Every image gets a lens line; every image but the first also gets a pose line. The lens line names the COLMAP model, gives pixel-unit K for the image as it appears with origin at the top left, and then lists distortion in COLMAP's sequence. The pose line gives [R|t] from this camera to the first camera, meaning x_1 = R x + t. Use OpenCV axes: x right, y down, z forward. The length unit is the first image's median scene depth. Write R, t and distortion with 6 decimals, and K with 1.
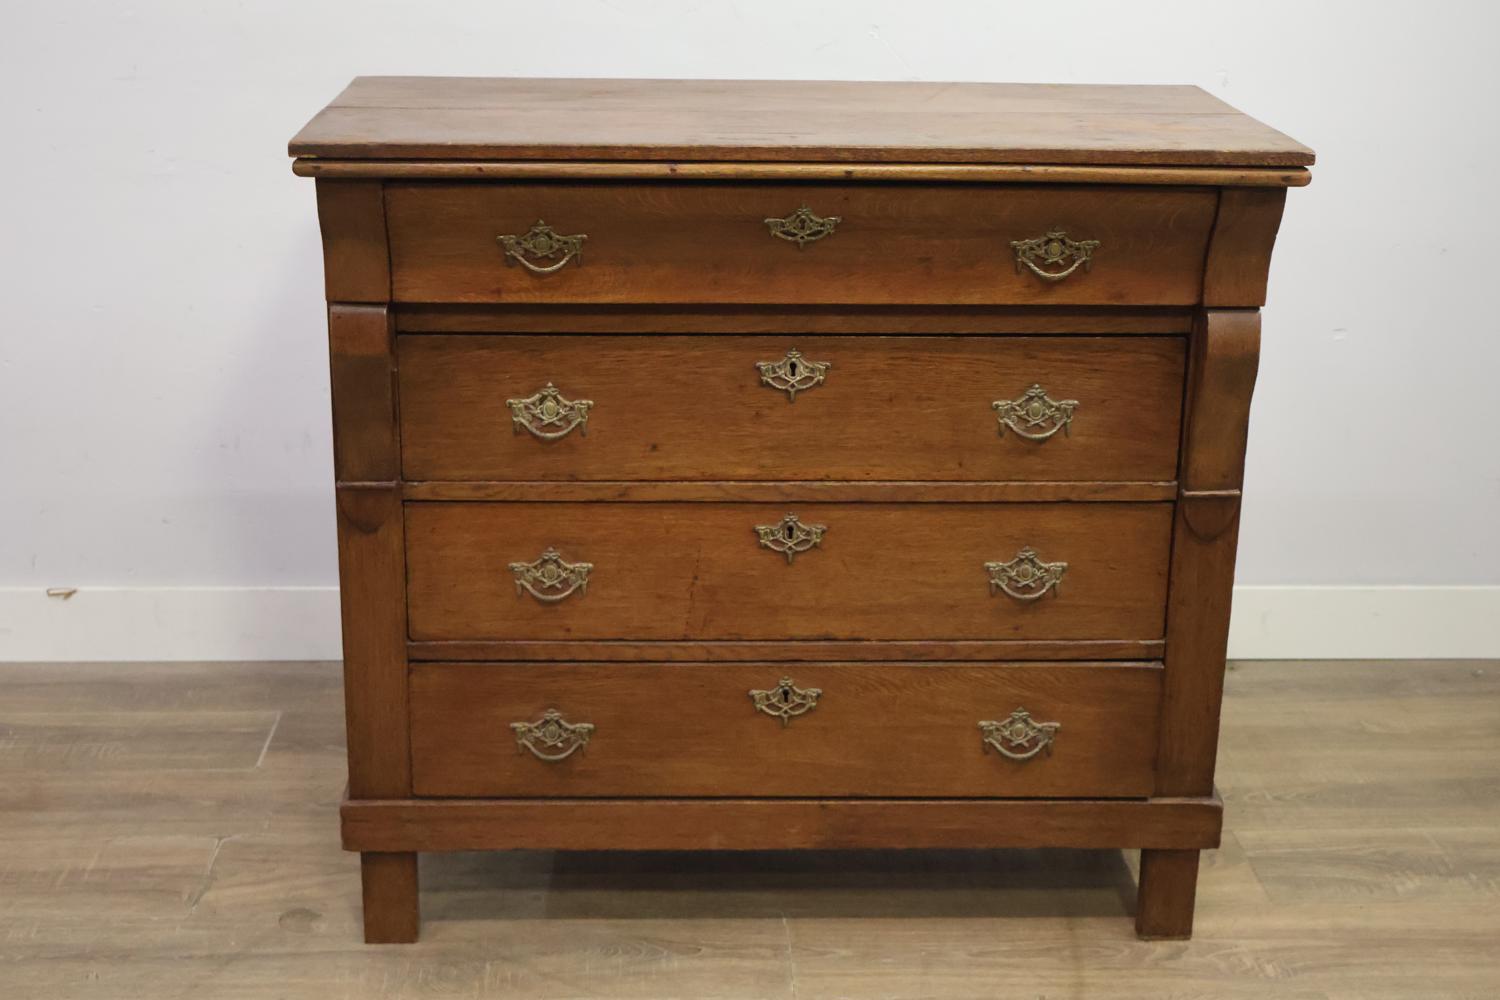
lens RADIAL K [[2137.8, 0, 748.5], [0, 2137.8, 500.5], [0, 0, 1]] dist [-0.000777, 0.000000]
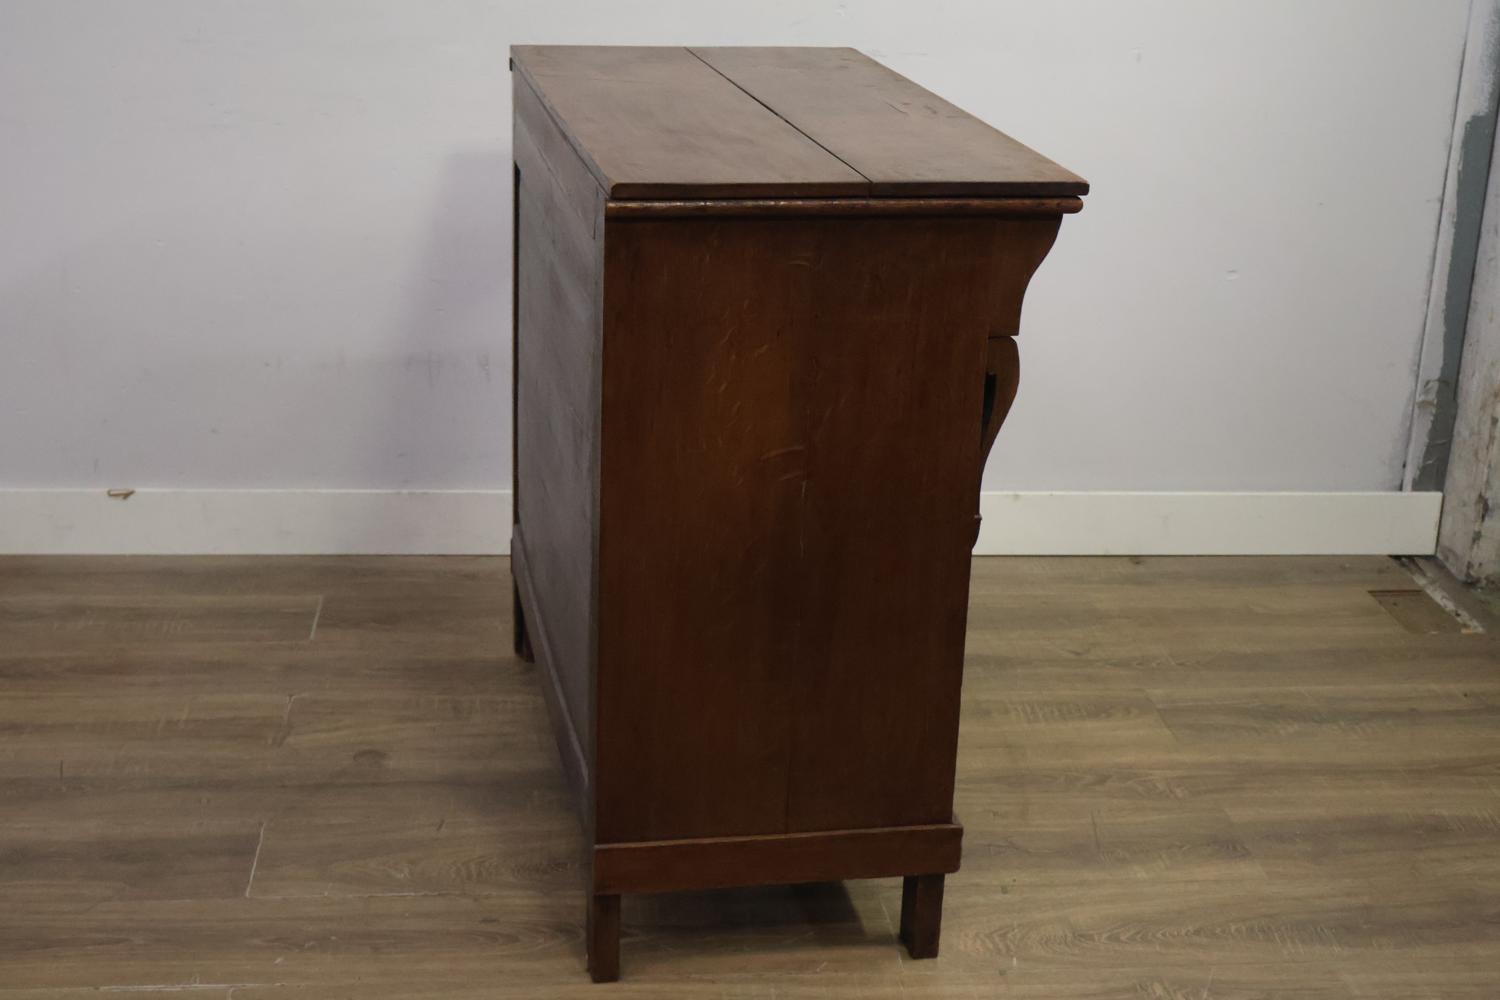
lens RADIAL K [[2137.8, 0, 744.4], [0, 2137.8, 493.8], [0, 0, 1]] dist [-0.000777, 0.000000]
pose [[0.998306, 0.002819, 0.058106, -0.070169], [-0.003889, 0.999825, 0.018305, 0.026187], [-0.058044, -0.018500, 0.998143, -0.188056]]
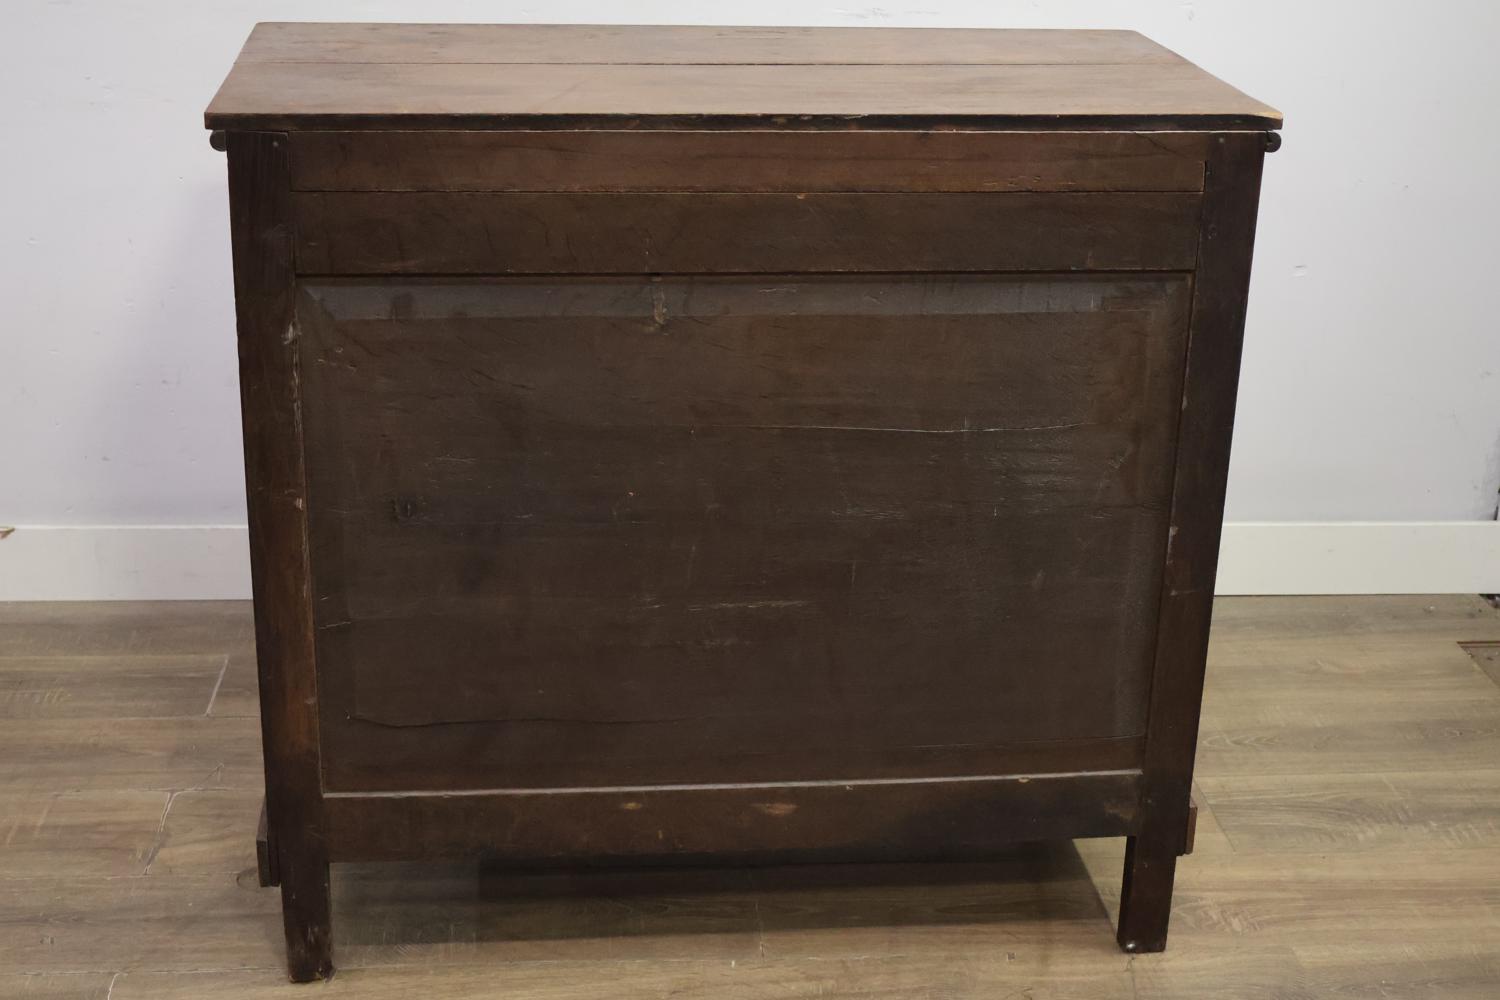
lens RADIAL K [[2137.8, 0, 747.7], [0, 2137.8, 496.9], [0, 0, 1]] dist [-0.000777, 0.000000]
pose [[0.999238, -0.000284, 0.039042, -0.022340], [-0.001799, 0.998576, 0.053320, -0.031179], [-0.039002, -0.053350, 0.997814, 0.018448]]
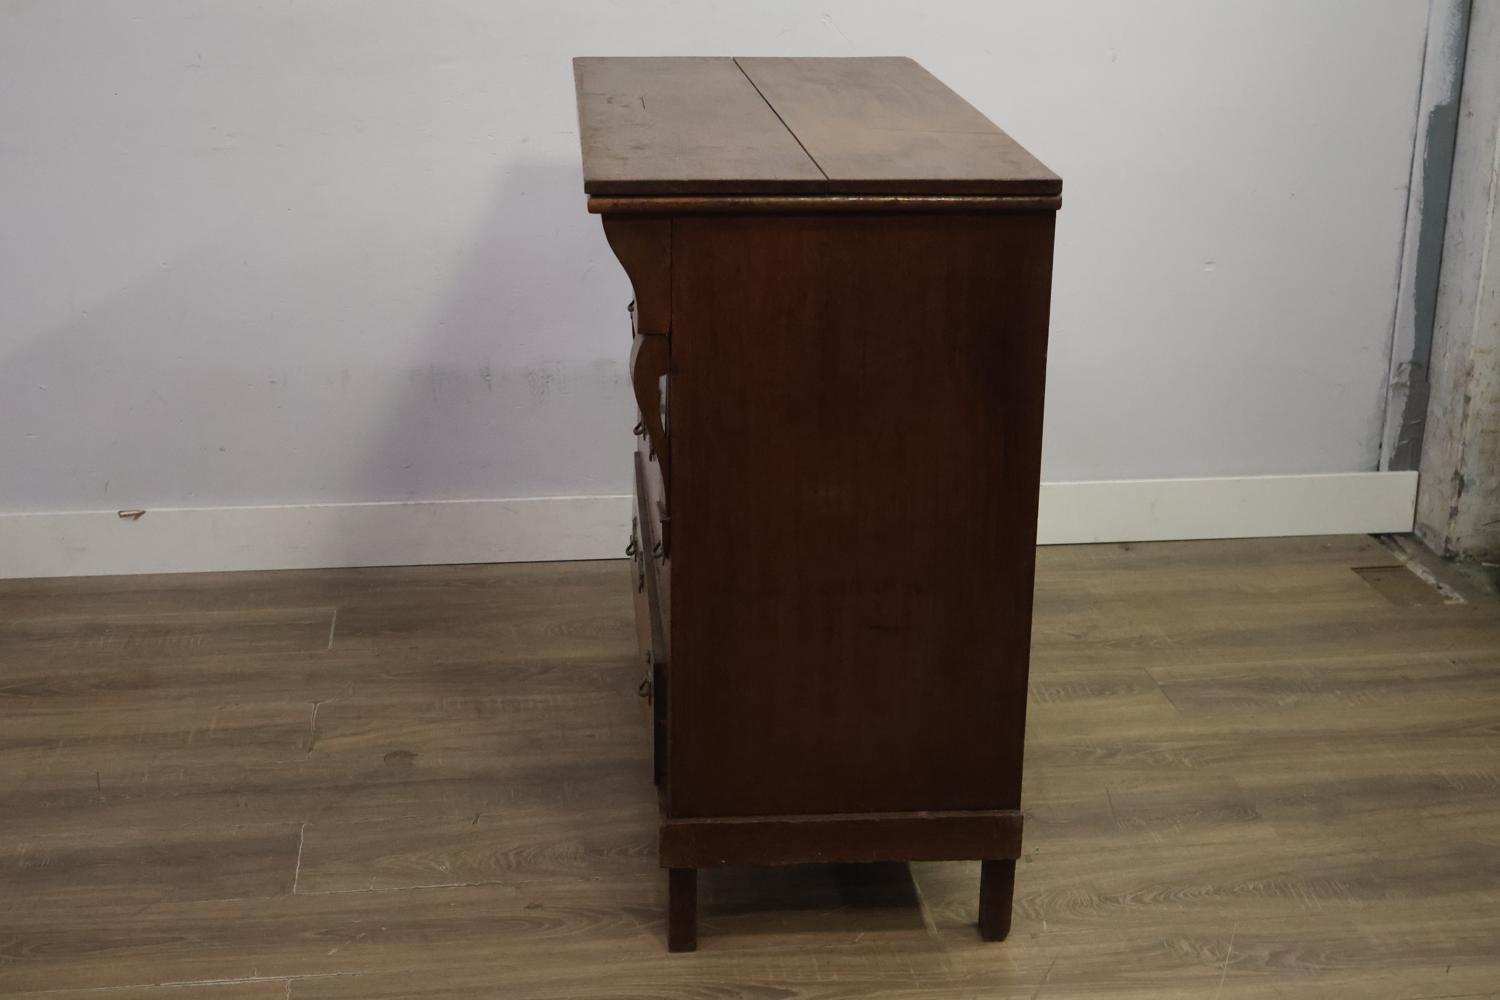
lens RADIAL K [[2137.8, 0, 749.9], [0, 2137.8, 495.3], [0, 0, 1]] dist [-0.000777, 0.000000]
pose [[0.995748, -0.030173, 0.087040, -0.110524], [0.029655, 0.999534, 0.007244, 0.042603], [-0.087218, -0.004632, 0.996179, -0.218549]]
